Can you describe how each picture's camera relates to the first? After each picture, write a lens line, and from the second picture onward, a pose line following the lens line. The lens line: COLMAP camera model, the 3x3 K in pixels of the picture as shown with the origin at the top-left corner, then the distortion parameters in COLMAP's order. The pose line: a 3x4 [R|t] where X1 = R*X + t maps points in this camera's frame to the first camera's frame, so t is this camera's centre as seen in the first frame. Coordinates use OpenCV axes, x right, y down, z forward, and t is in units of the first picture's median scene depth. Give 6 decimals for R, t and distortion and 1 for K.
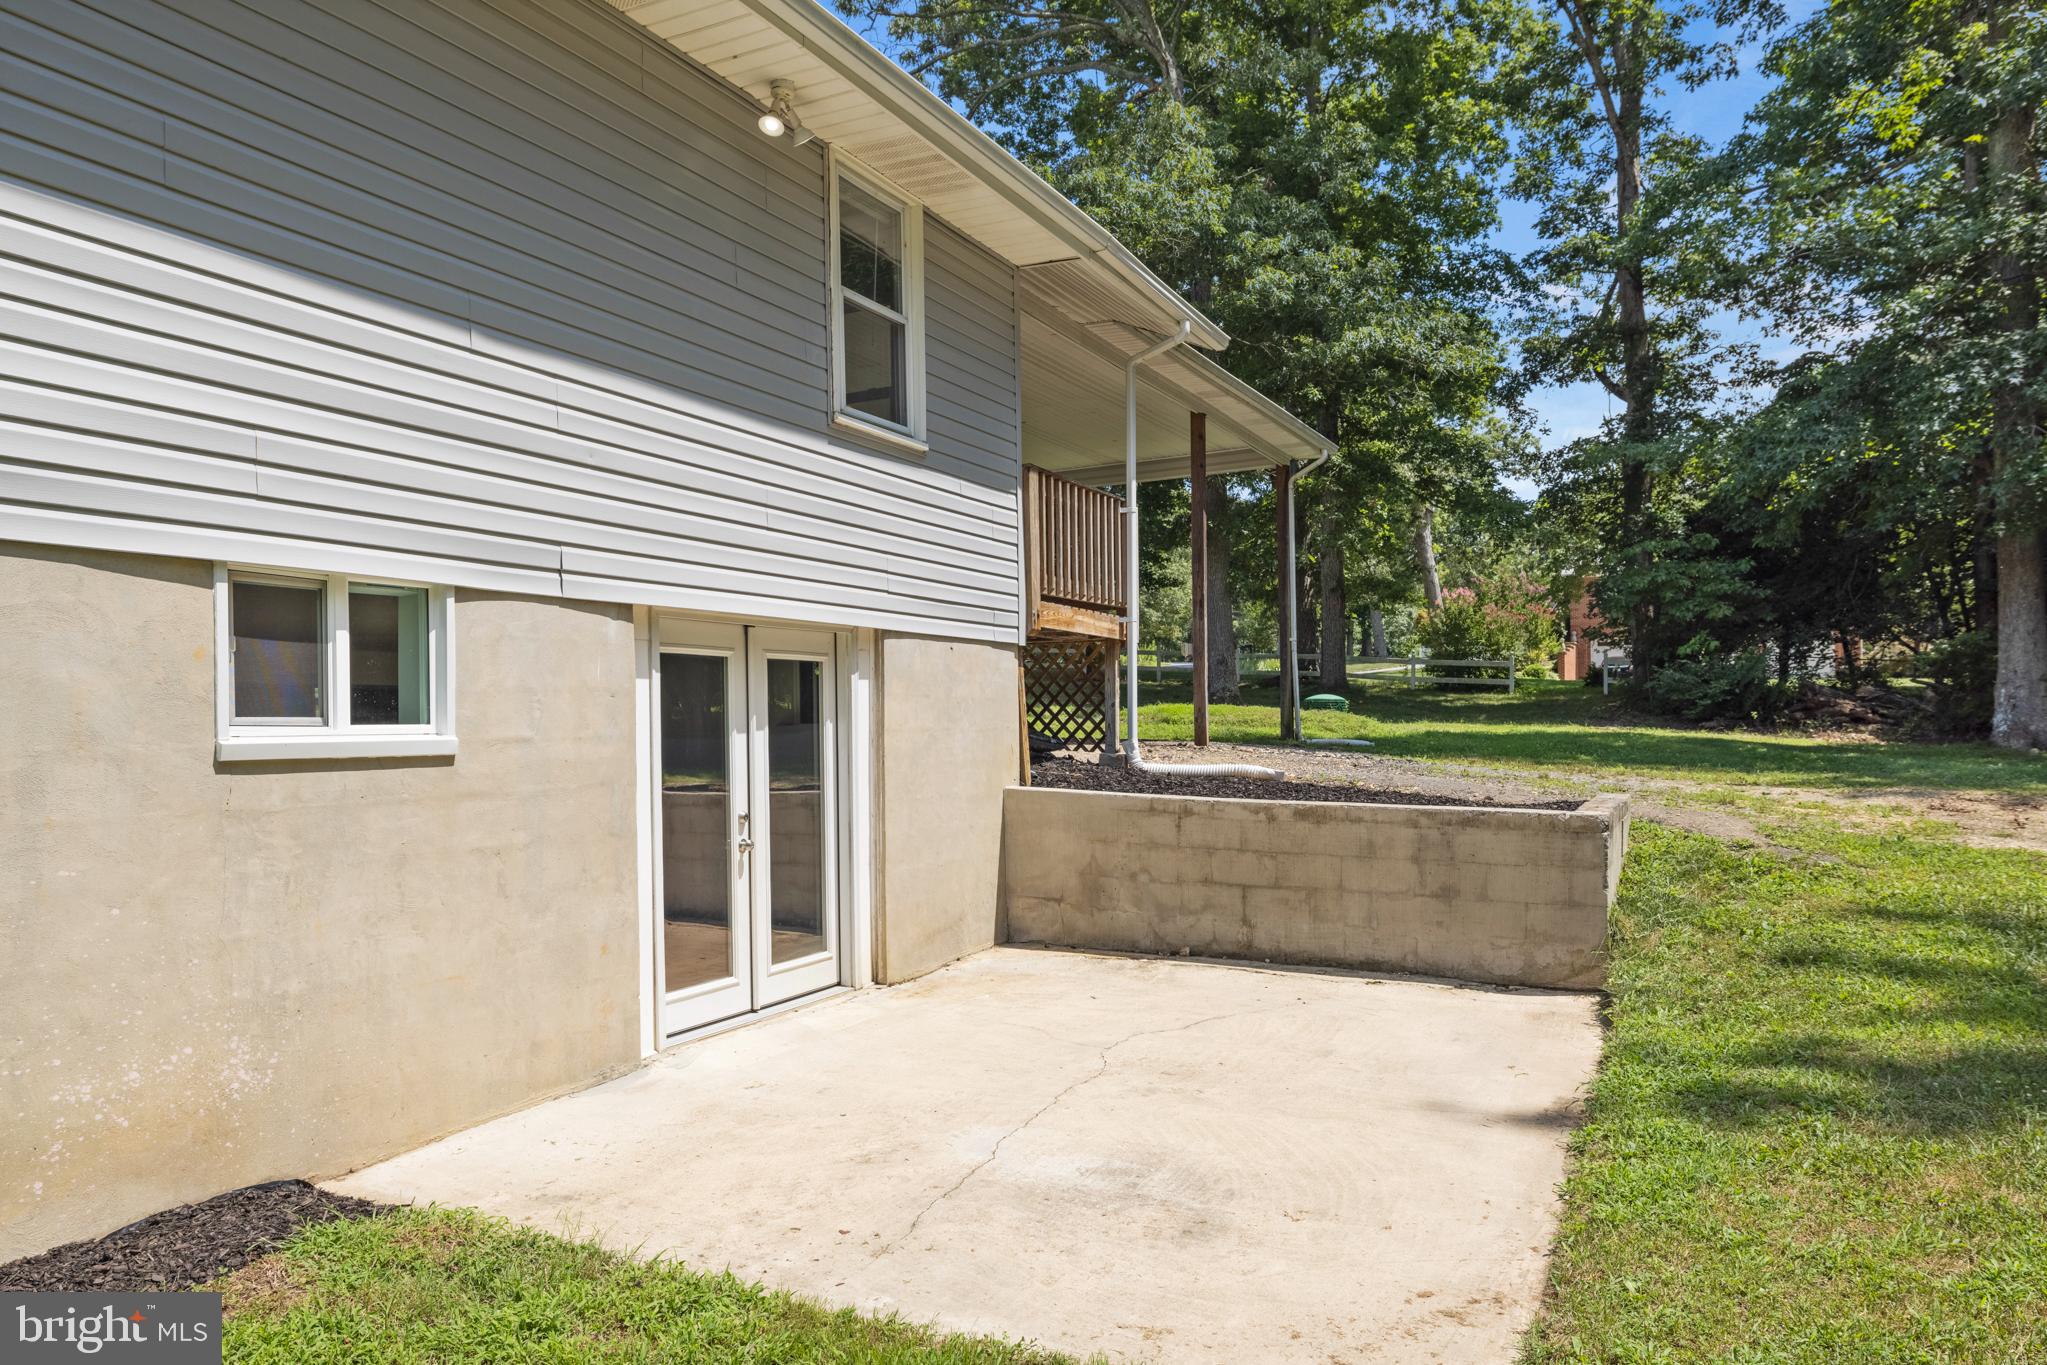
lens RADIAL K [[1285.2, 0, 1023.5], [0, 1285.2, 682.5], [0, 0, 1]] dist [-0.000285, -0.000764]
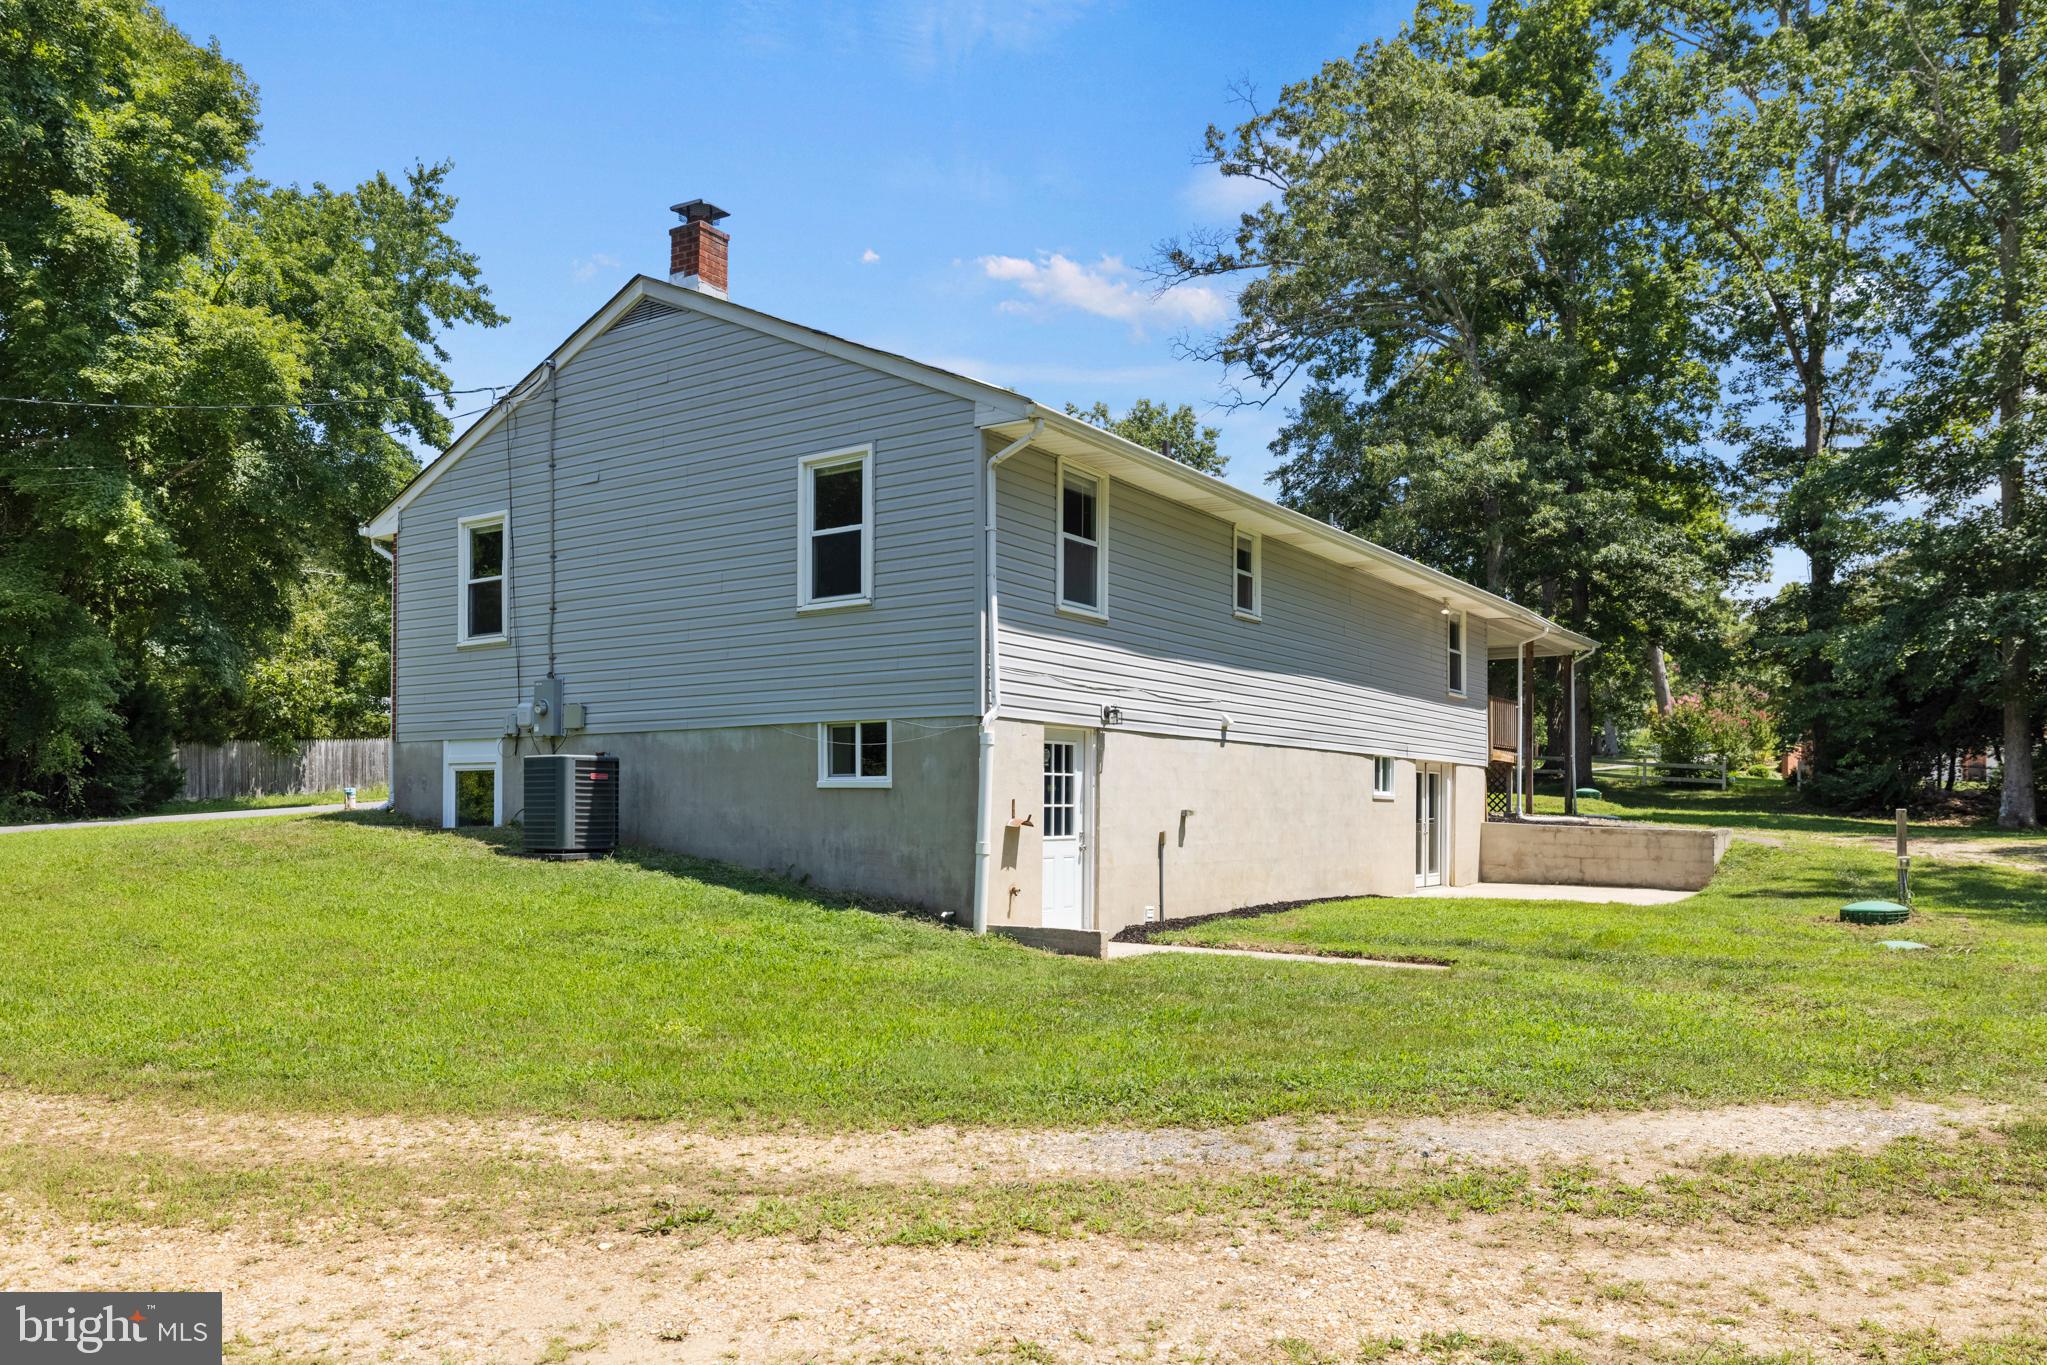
lens RADIAL K [[1482.1, 0, 1028.3], [0, 1482.1, 757.6], [0, 0, 1]] dist [-0.001967, 0.000402]
pose [[0.995047, 0.012732, -0.098583, -0.241567], [-0.013560, 0.999878, -0.007732, -0.004905], [0.098472, 0.009030, 0.995099, -0.788034]]
